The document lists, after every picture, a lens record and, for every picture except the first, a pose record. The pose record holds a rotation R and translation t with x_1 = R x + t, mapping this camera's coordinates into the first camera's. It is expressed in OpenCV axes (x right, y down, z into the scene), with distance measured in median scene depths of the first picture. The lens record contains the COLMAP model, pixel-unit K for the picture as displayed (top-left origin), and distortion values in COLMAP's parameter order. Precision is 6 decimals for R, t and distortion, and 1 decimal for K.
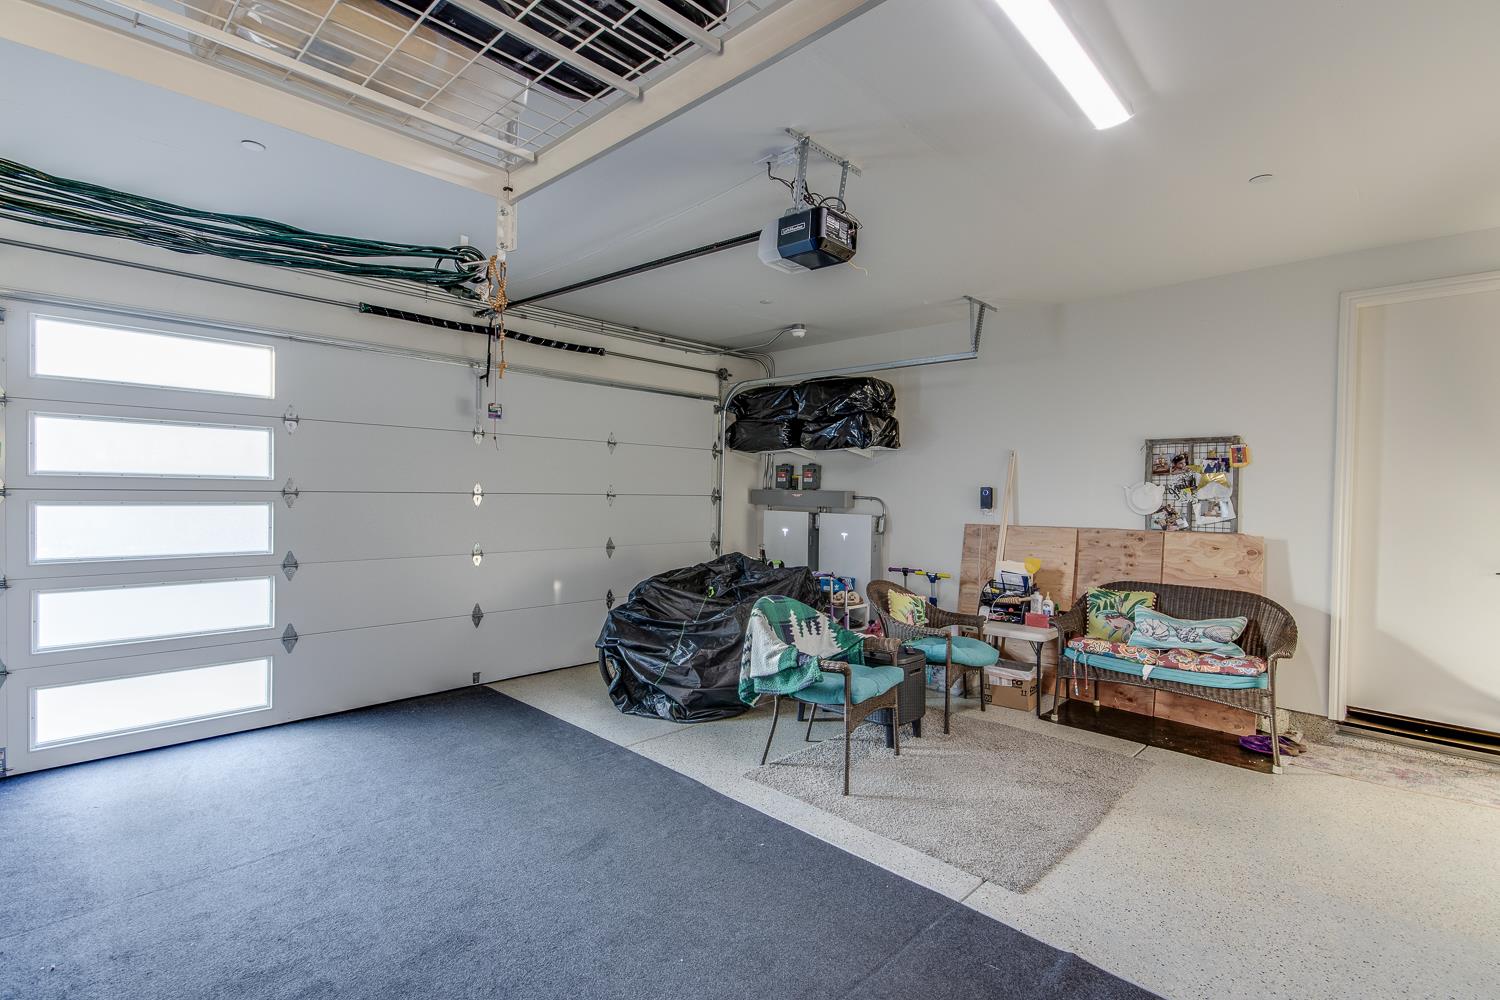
lens RADIAL K [[690.9, 0, 753.7], [0, 690.9, 491.2], [0, 0, 1]] dist [0.026414, -0.005807]
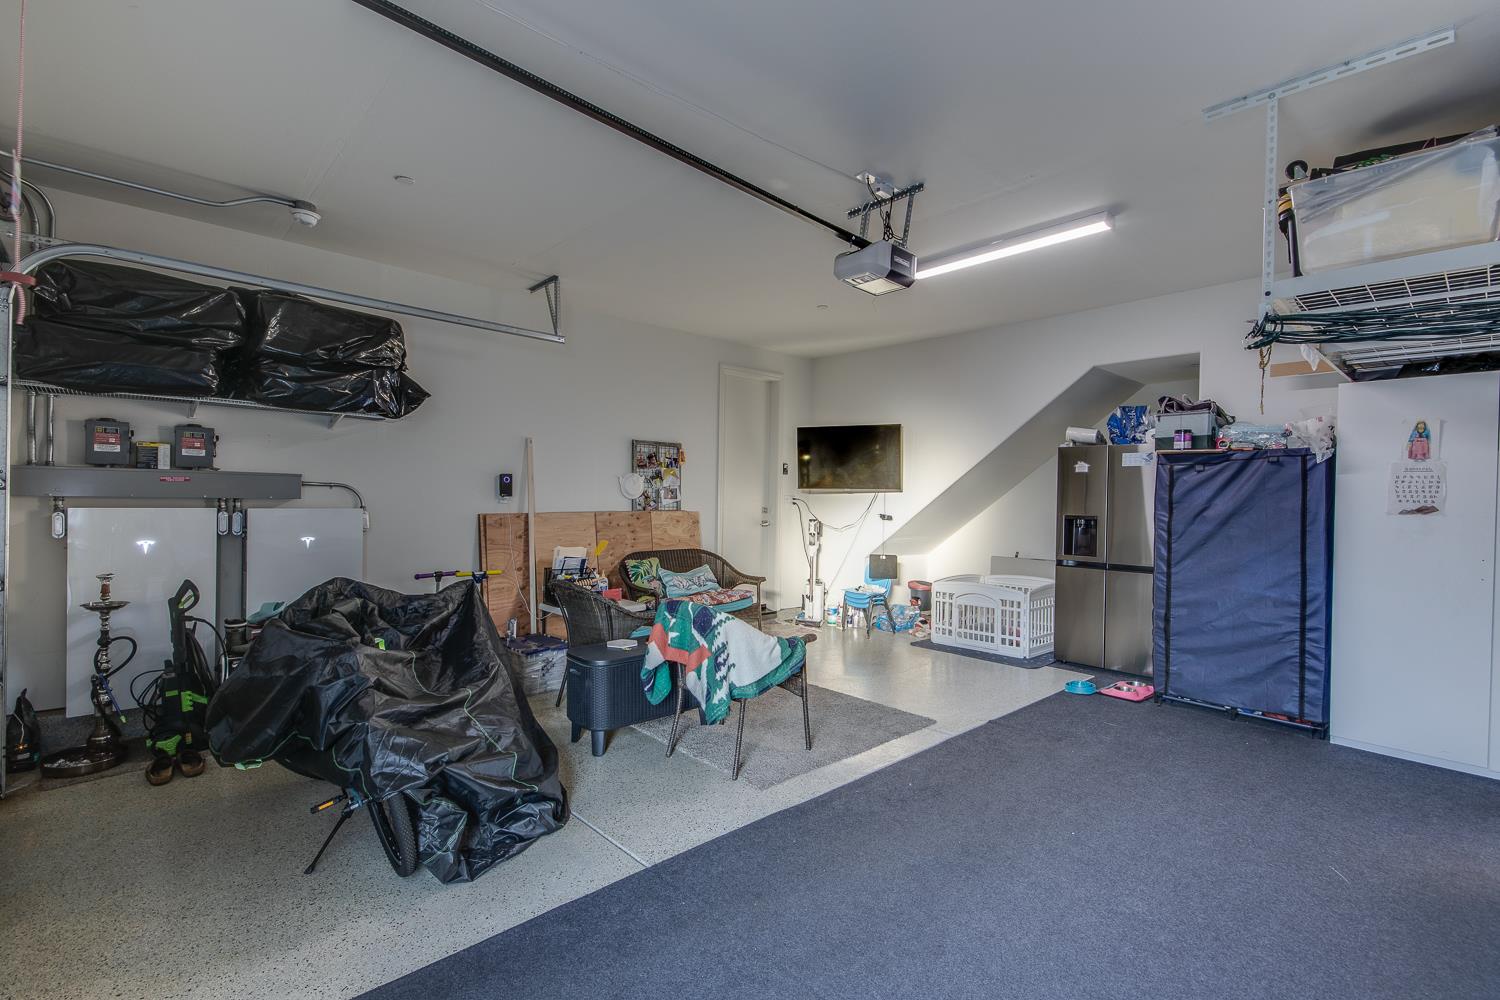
lens RADIAL K [[690.9, 0, 751.9], [0, 690.9, 504.7], [0, 0, 1]] dist [0.026414, -0.005807]
pose [[0.048022, -0.032896, 0.998304, -0.700744], [-0.020375, 0.999217, 0.033906, -0.002995], [-0.998638, -0.021968, 0.047314, 0.732193]]
